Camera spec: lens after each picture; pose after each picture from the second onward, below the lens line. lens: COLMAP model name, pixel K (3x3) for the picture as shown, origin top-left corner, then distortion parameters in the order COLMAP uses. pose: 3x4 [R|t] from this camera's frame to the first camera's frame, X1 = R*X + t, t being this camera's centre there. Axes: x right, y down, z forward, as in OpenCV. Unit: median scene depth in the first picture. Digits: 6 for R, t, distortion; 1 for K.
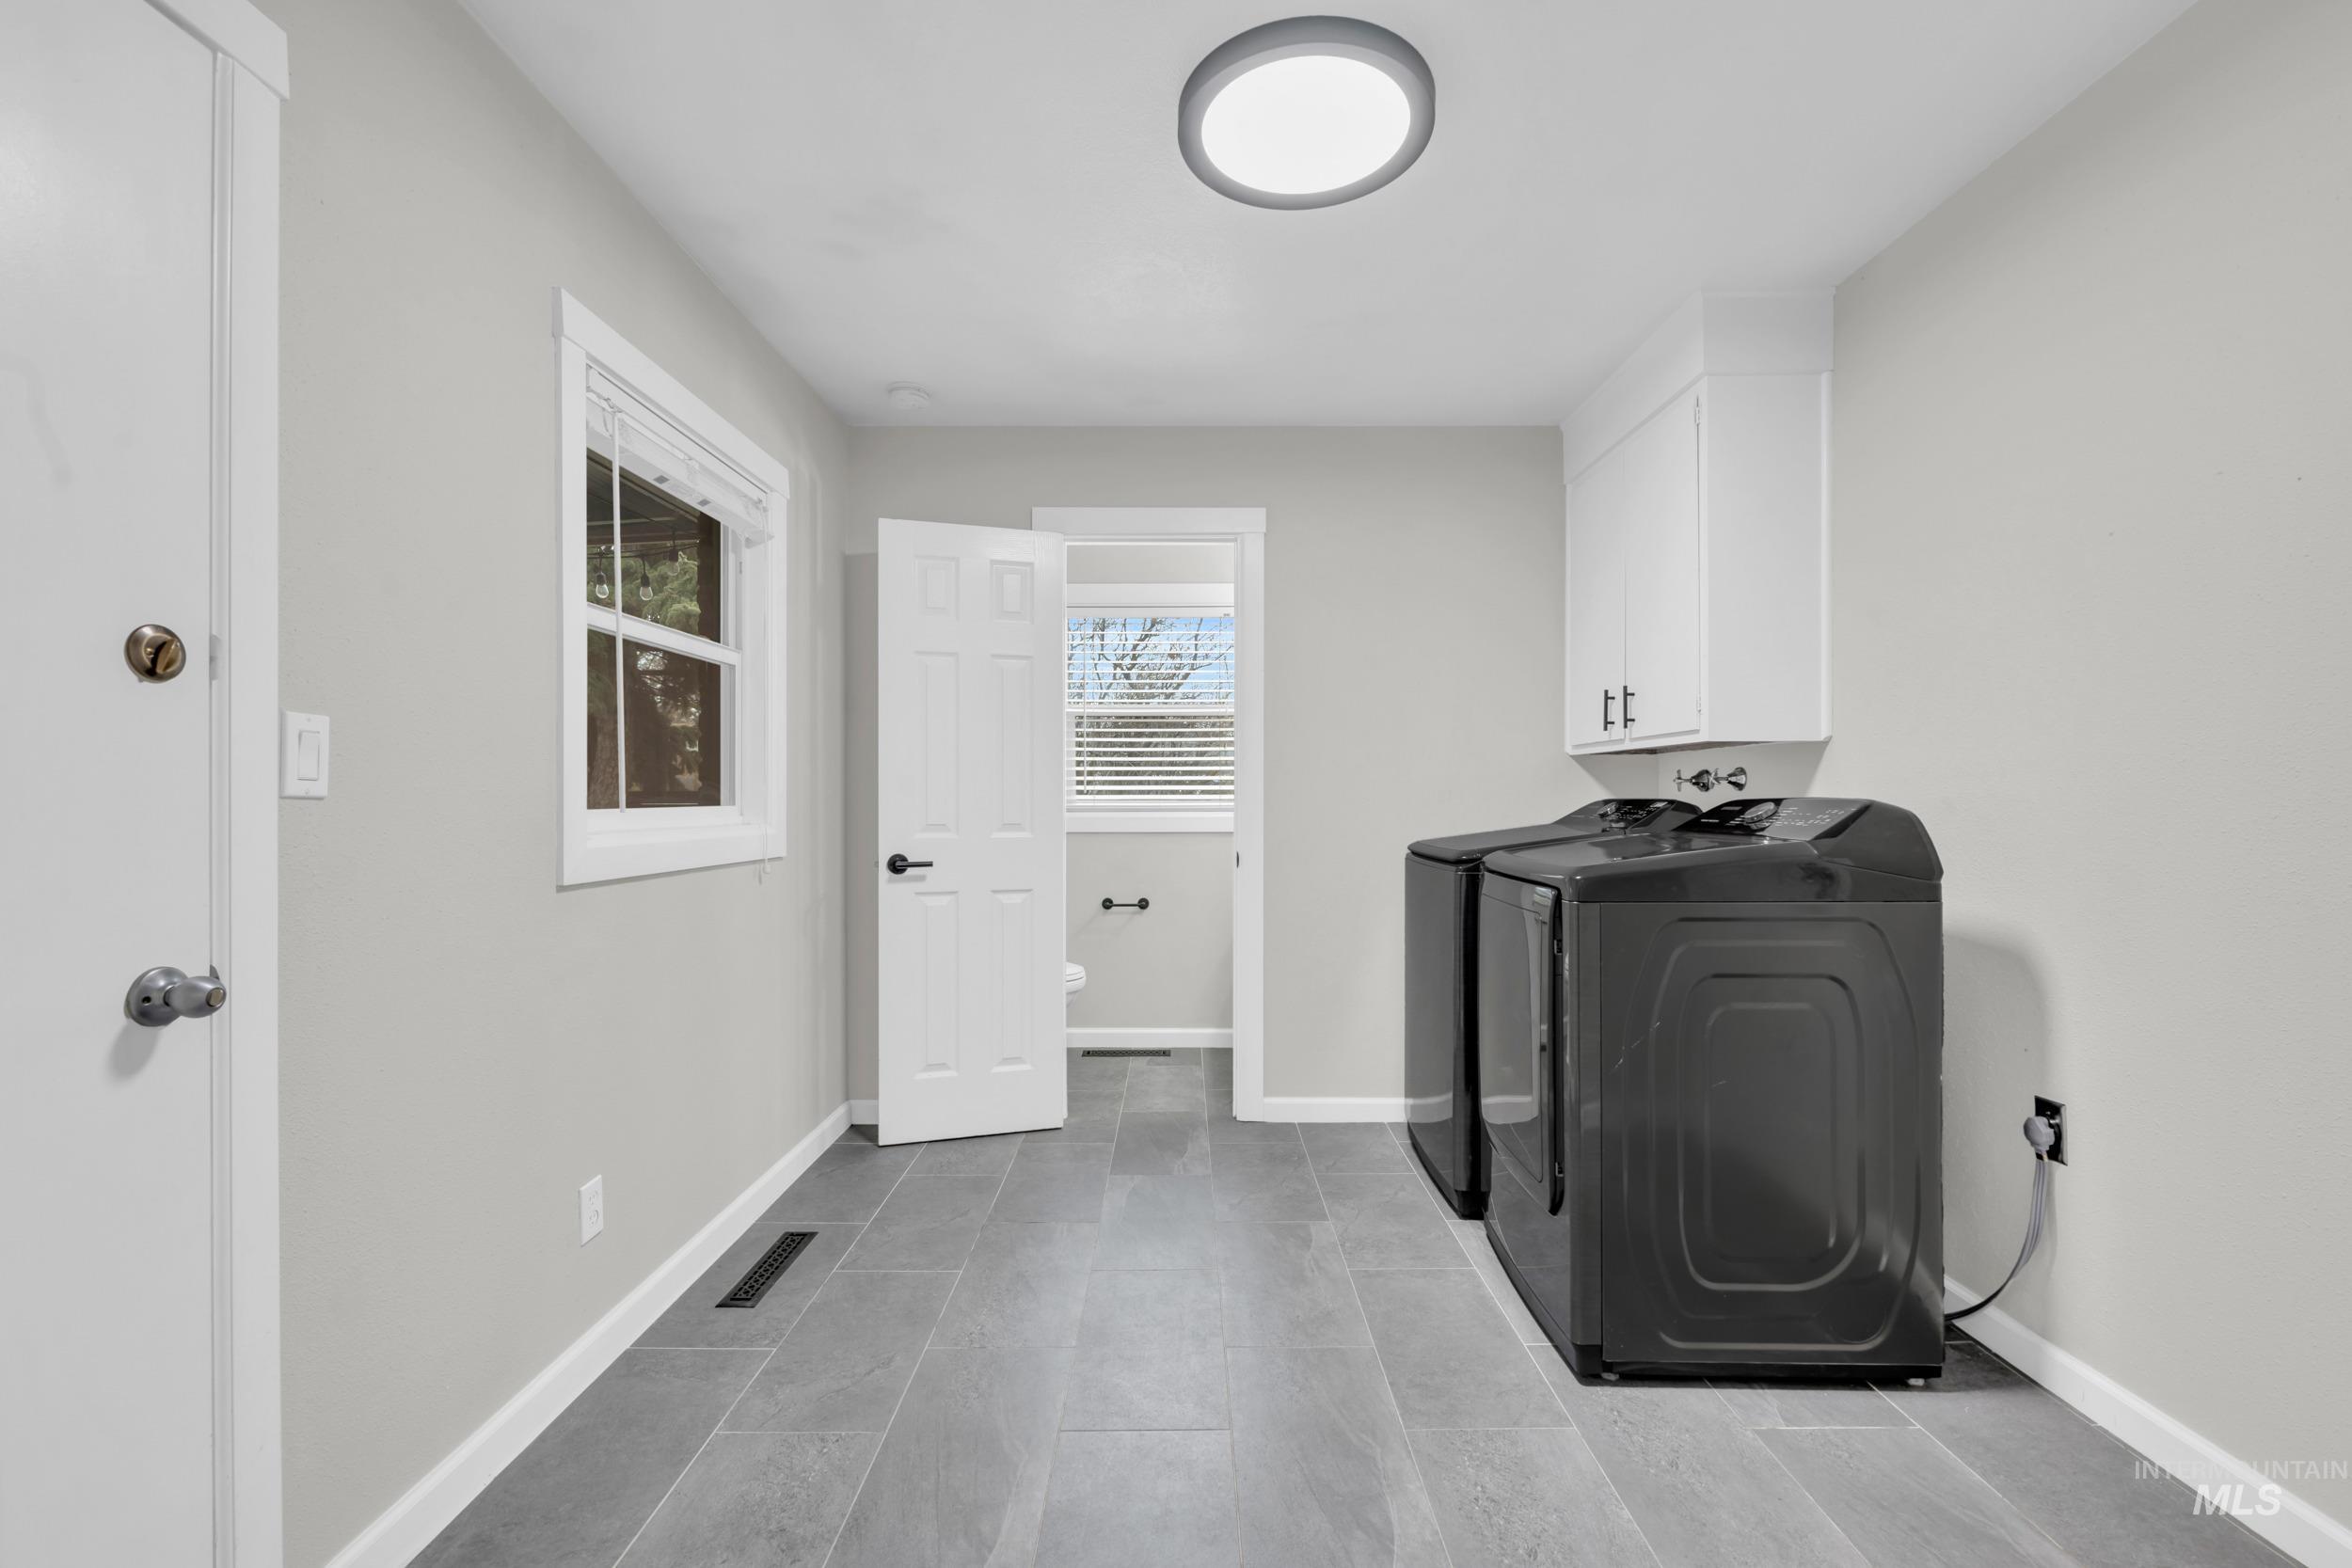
lens RADIAL K [[998.3, 0, 1180.0], [0, 998.3, 796.7], [0, 0, 1]] dist [0.000650, 0.000066]
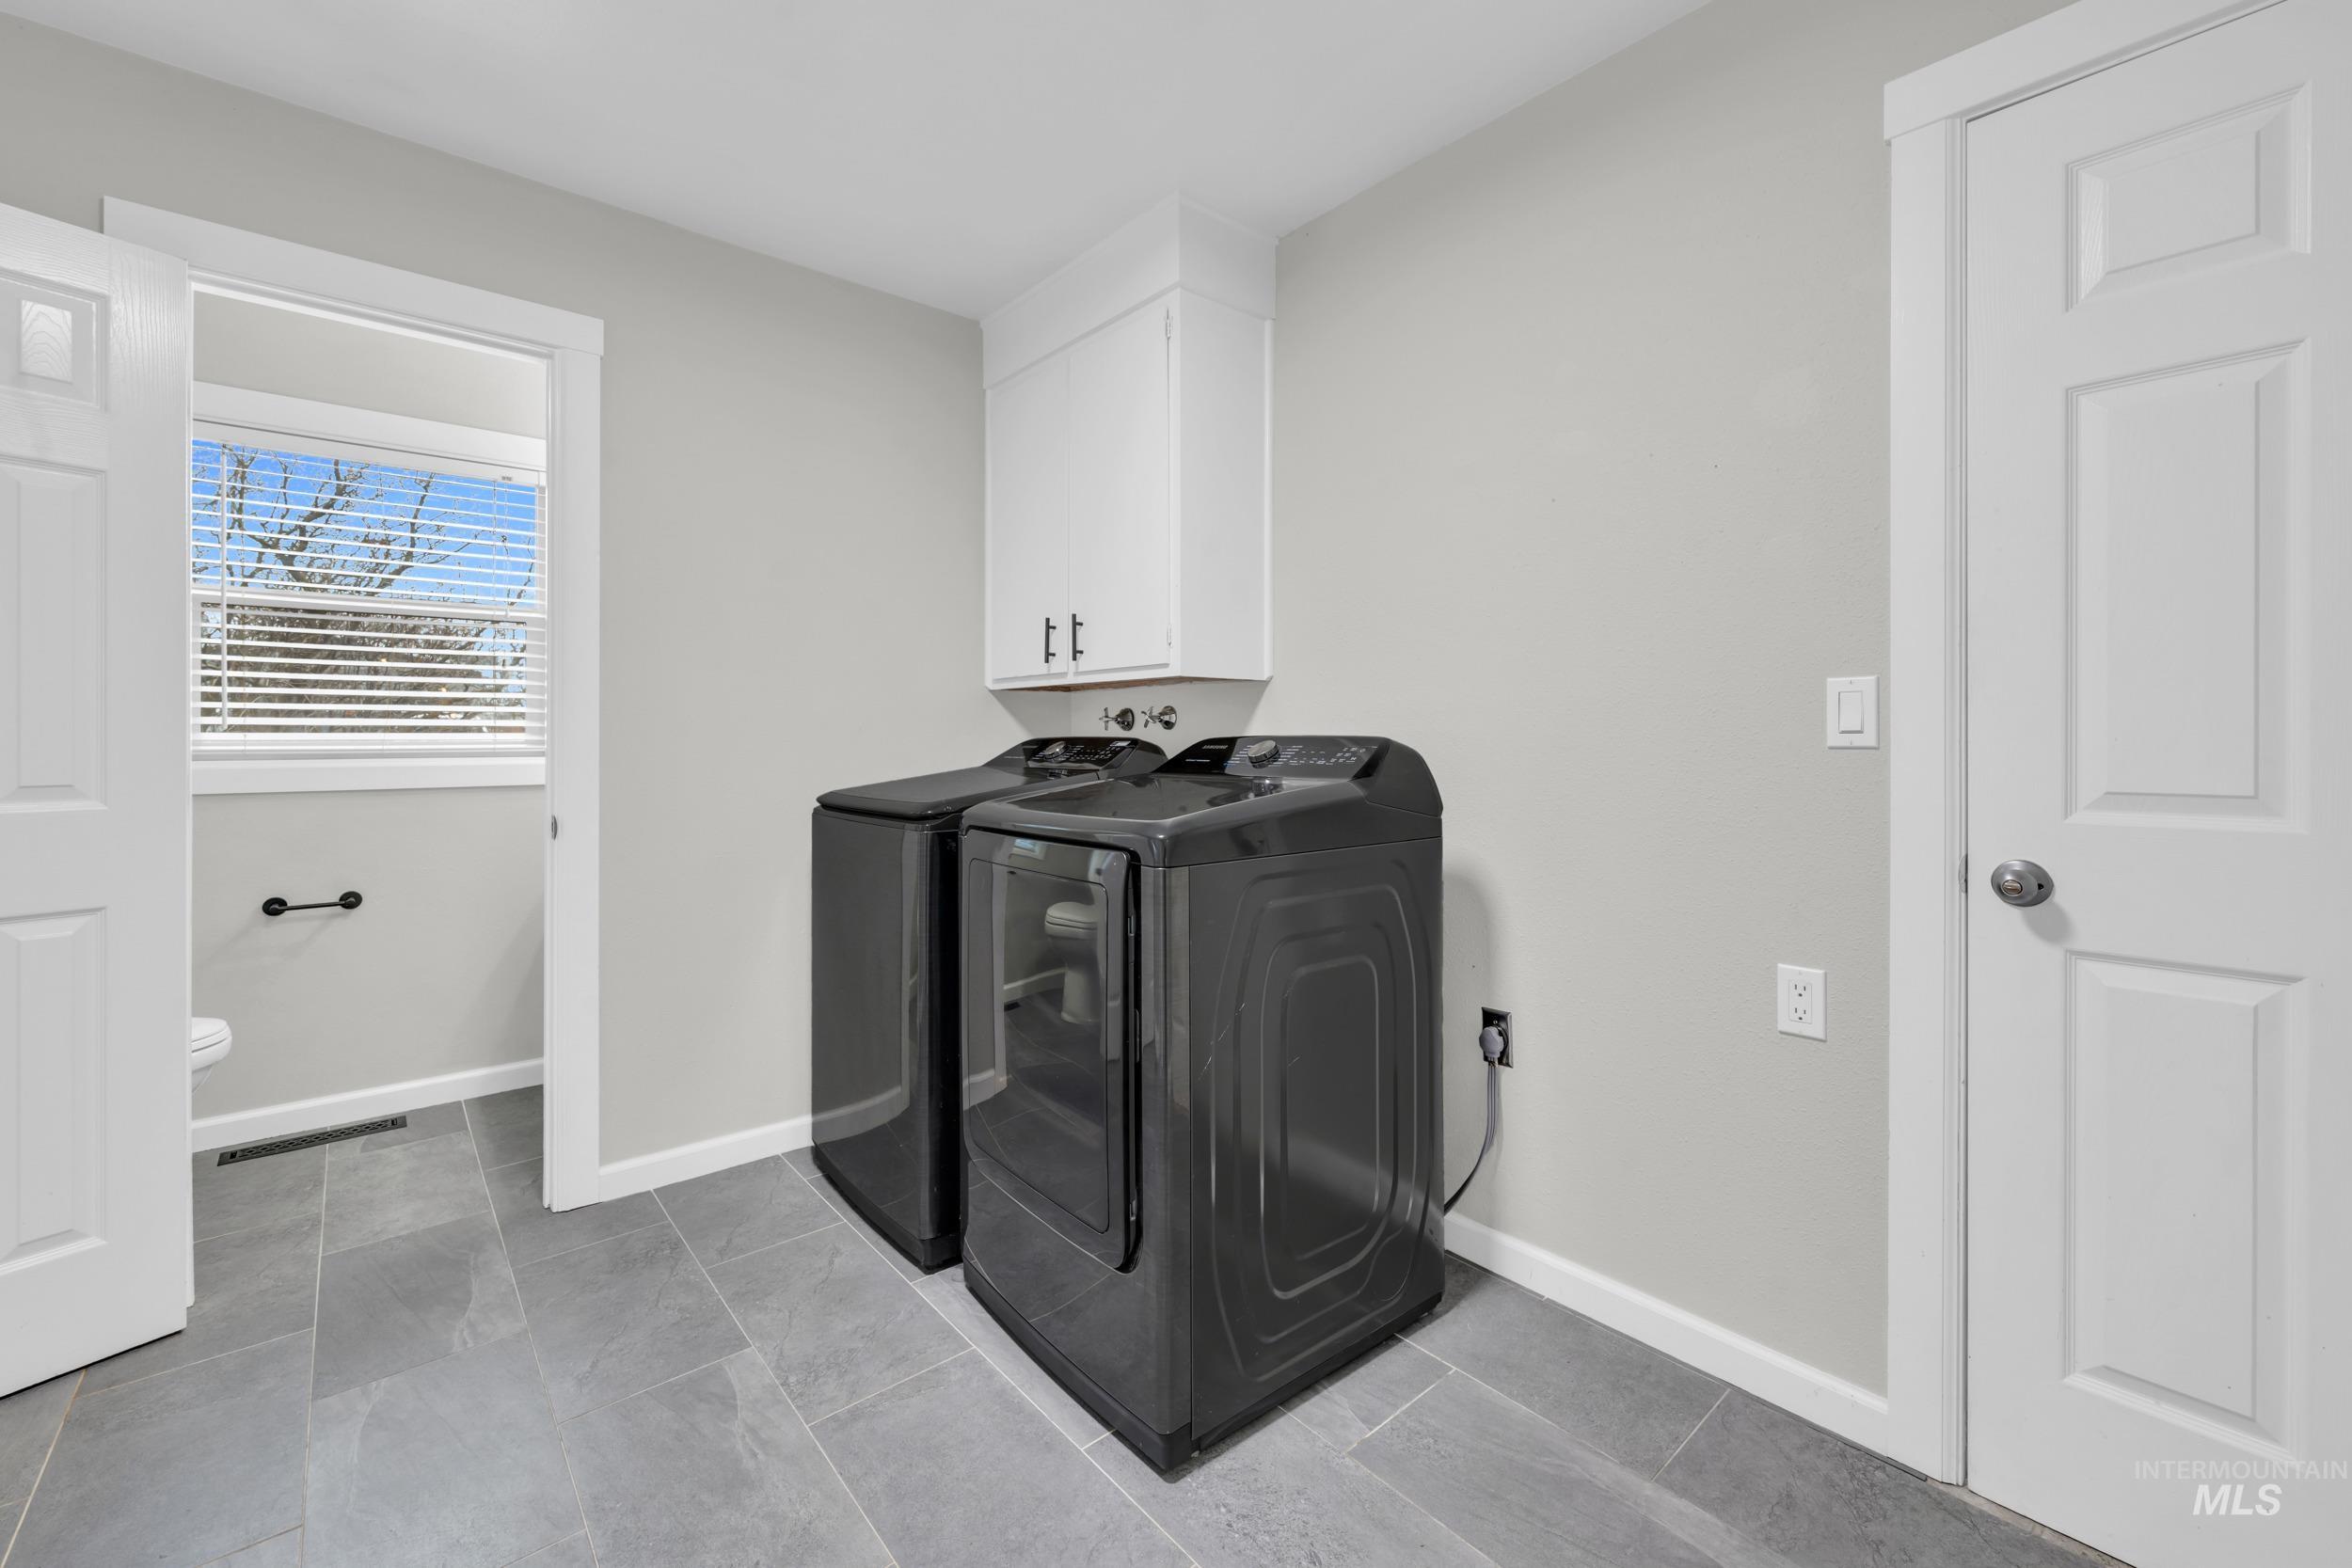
lens RADIAL K [[958.2, 0, 1180.0], [0, 958.2, 738.8], [0, 0, 1]] dist [0.000095, -0.000339]
pose [[0.757638, -0.000027, 0.652675, -0.053856], [-0.000773, 0.999999, 0.000939, 0.002308], [-0.652675, -0.001216, 0.757637, 0.275981]]
